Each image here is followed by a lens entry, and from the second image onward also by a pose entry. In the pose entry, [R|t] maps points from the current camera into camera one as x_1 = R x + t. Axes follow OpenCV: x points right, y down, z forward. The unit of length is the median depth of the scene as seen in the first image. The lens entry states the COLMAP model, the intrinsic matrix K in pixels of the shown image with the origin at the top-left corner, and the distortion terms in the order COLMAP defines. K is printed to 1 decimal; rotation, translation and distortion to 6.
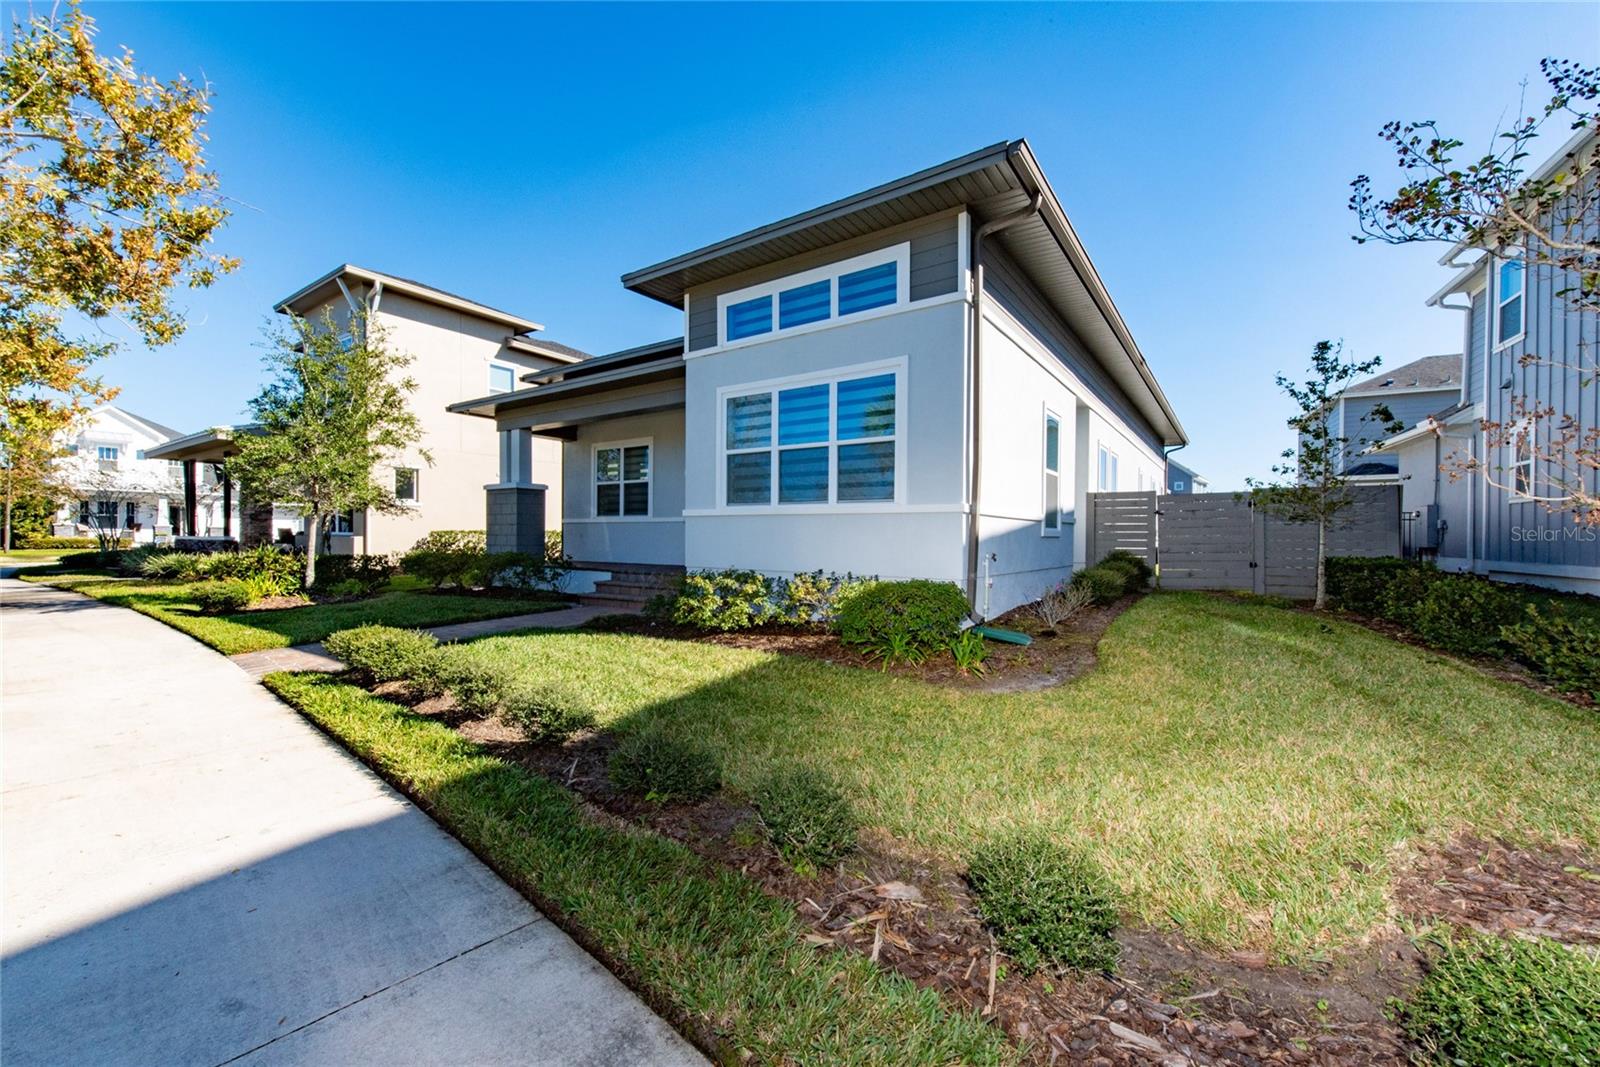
lens RADIAL K [[632.0, 0, 803.9], [0, 632.0, 540.2], [0, 0, 1]] dist [0.008532, -0.000360]
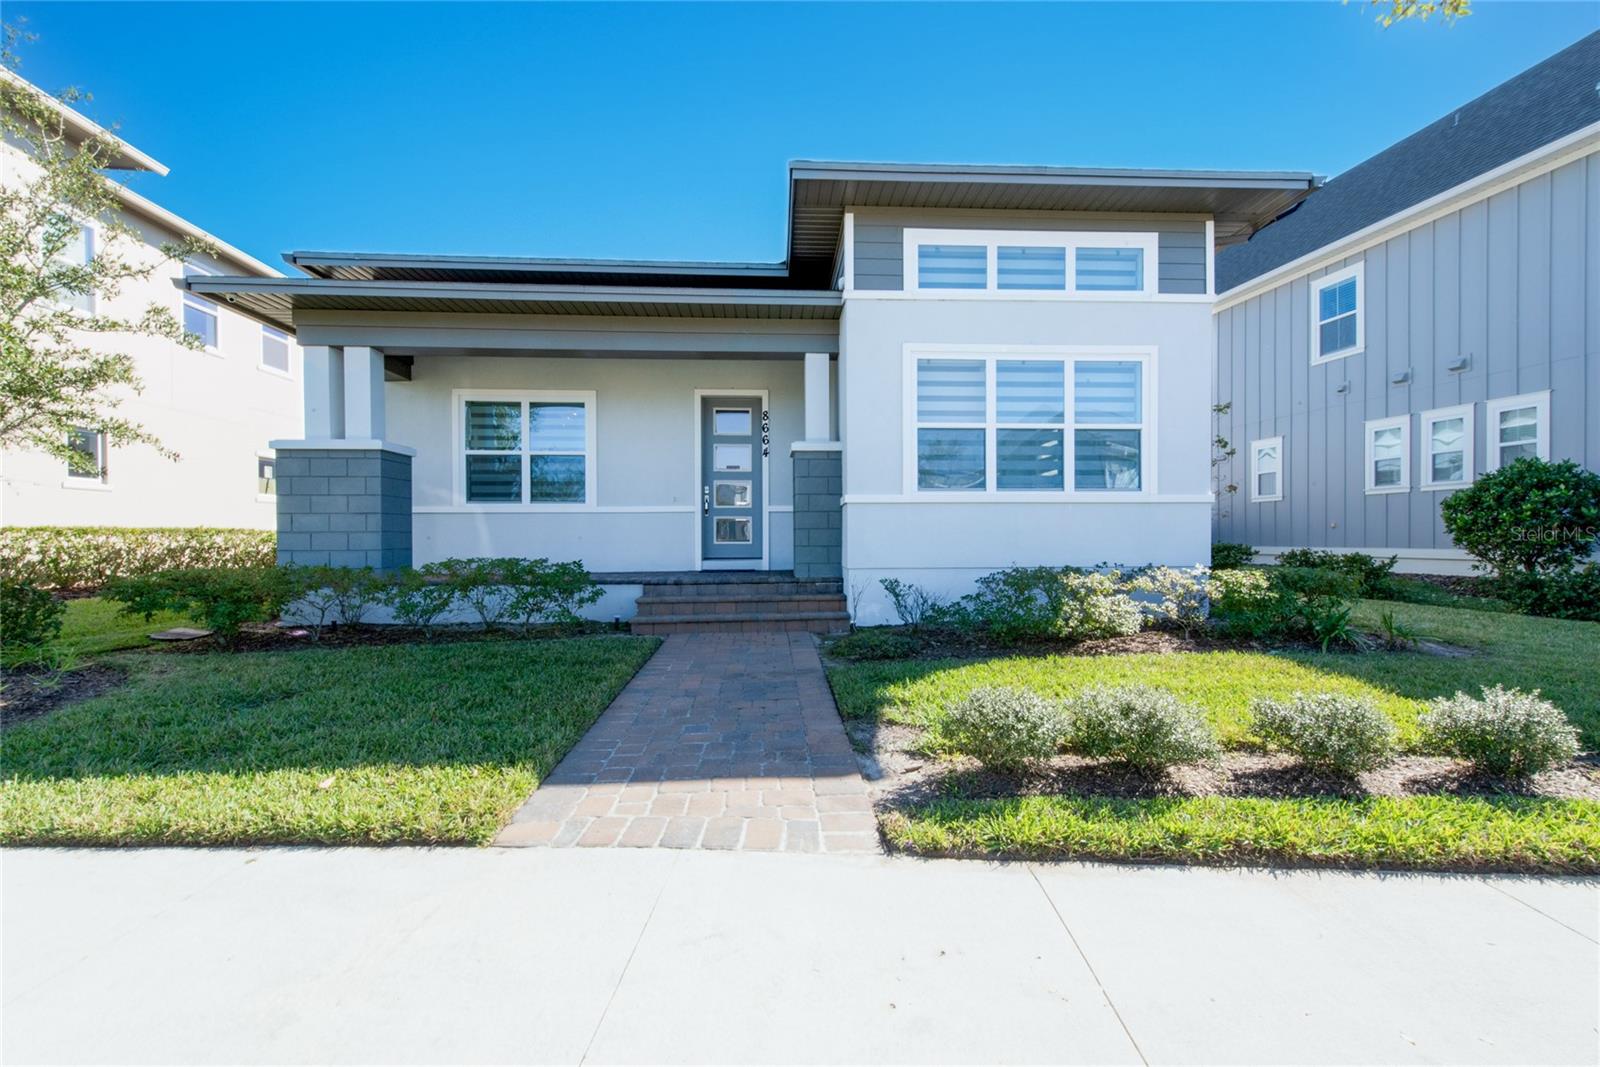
lens RADIAL K [[632.0, 0, 803.9], [0, 632.0, 540.2], [0, 0, 1]] dist [0.008532, -0.000360]
pose [[0.785377, -0.016864, 0.618787, -0.743560], [0.016220, 0.999846, 0.006662, 0.001418], [-0.618805, 0.004804, 0.785530, 0.455277]]
